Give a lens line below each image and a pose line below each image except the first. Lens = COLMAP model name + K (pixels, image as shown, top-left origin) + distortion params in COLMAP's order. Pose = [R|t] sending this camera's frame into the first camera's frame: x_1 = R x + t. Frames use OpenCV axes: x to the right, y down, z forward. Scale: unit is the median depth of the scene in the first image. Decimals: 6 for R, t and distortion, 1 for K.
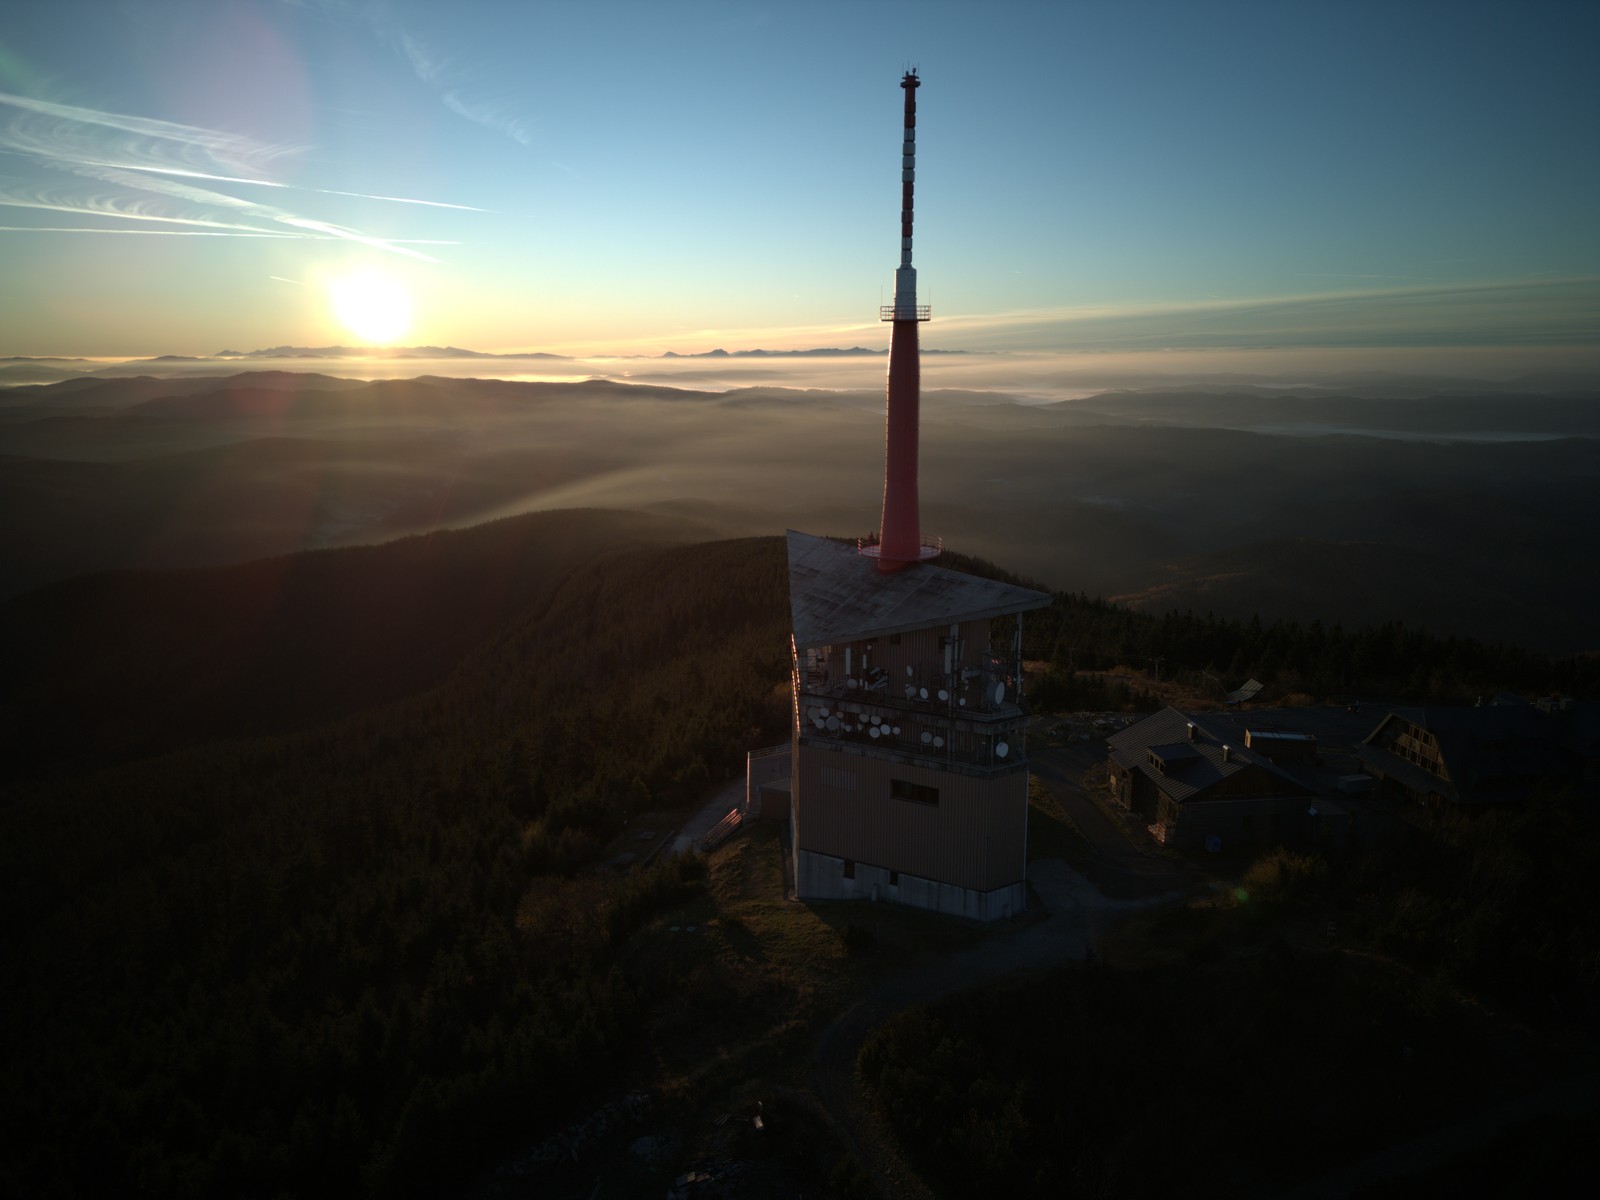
lens RADIAL K [[1120.7, 0, 790.1], [0, 1120.7, 598.3], [0, 0, 1]] dist [0.093134, -0.099701]
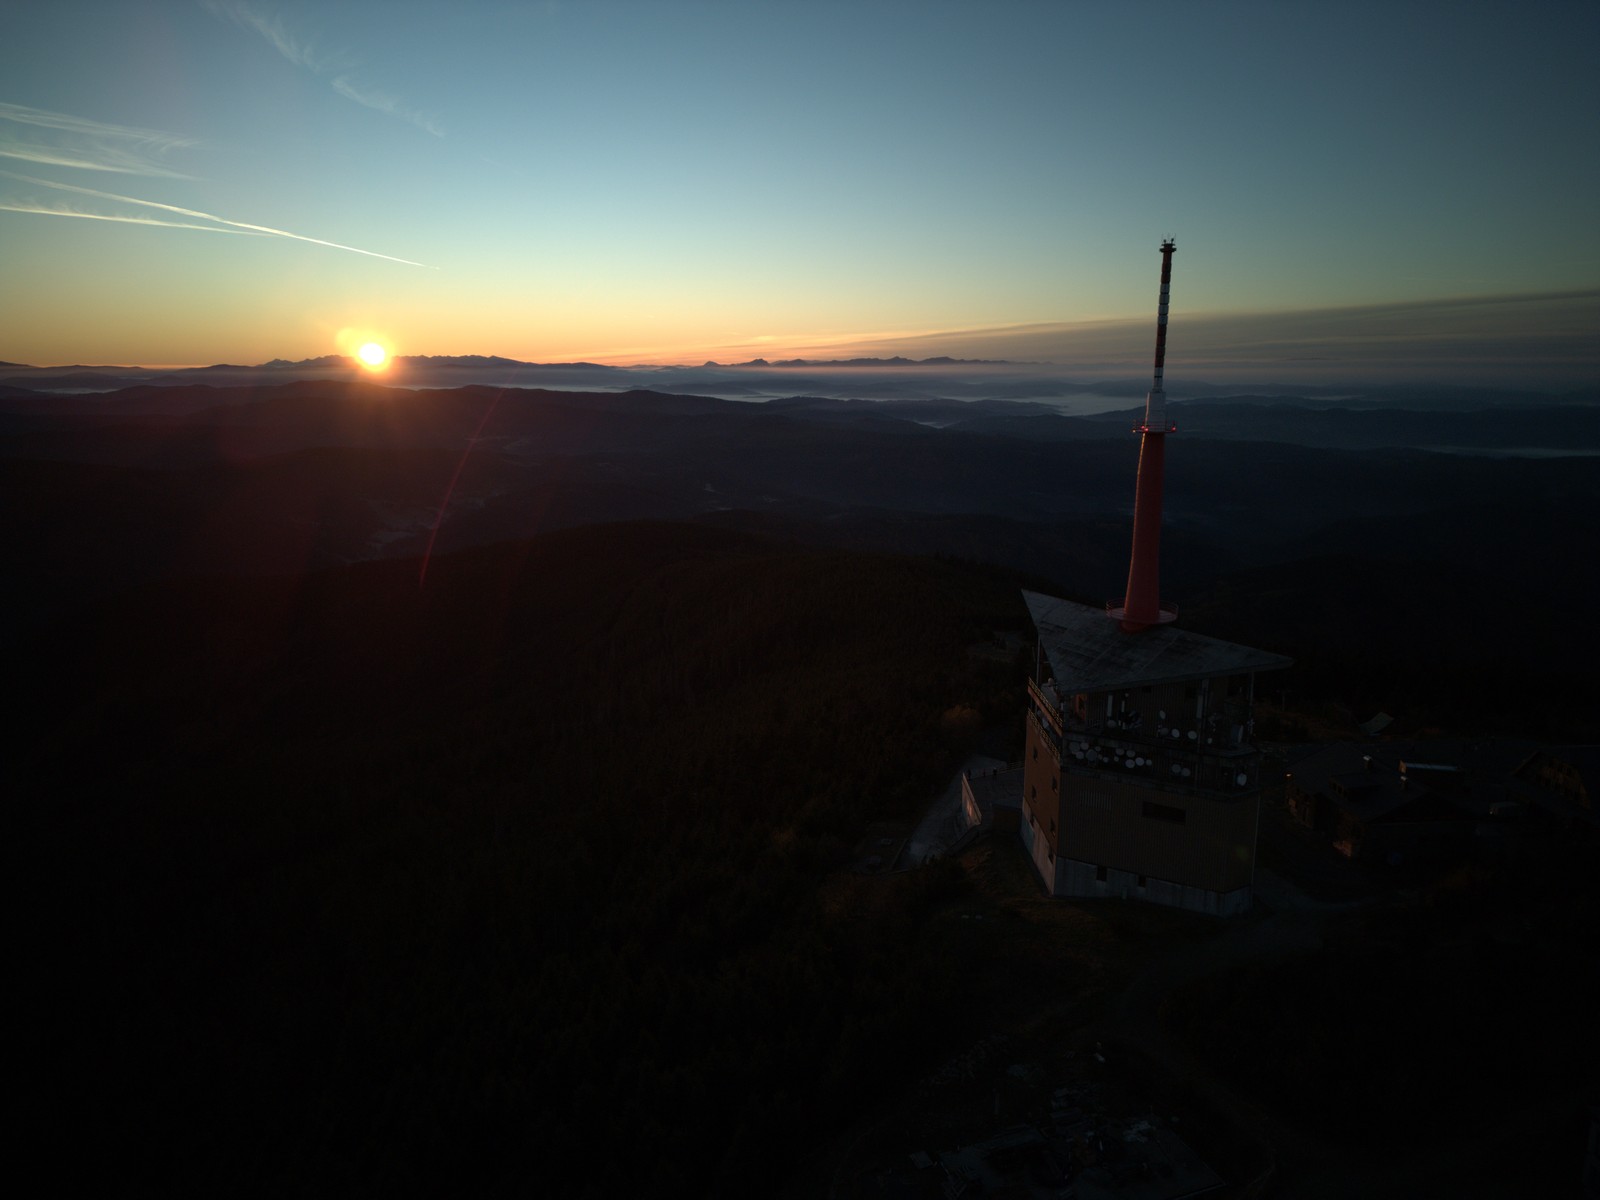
lens RADIAL K [[1120.7, 0, 790.1], [0, 1120.7, 598.3], [0, 0, 1]] dist [0.093134, -0.099701]
pose [[0.999410, 0.009136, -0.033095, -0.254447], [-0.009393, 0.999927, -0.007615, -0.049262], [0.033023, 0.007921, 0.999423, -0.260659]]
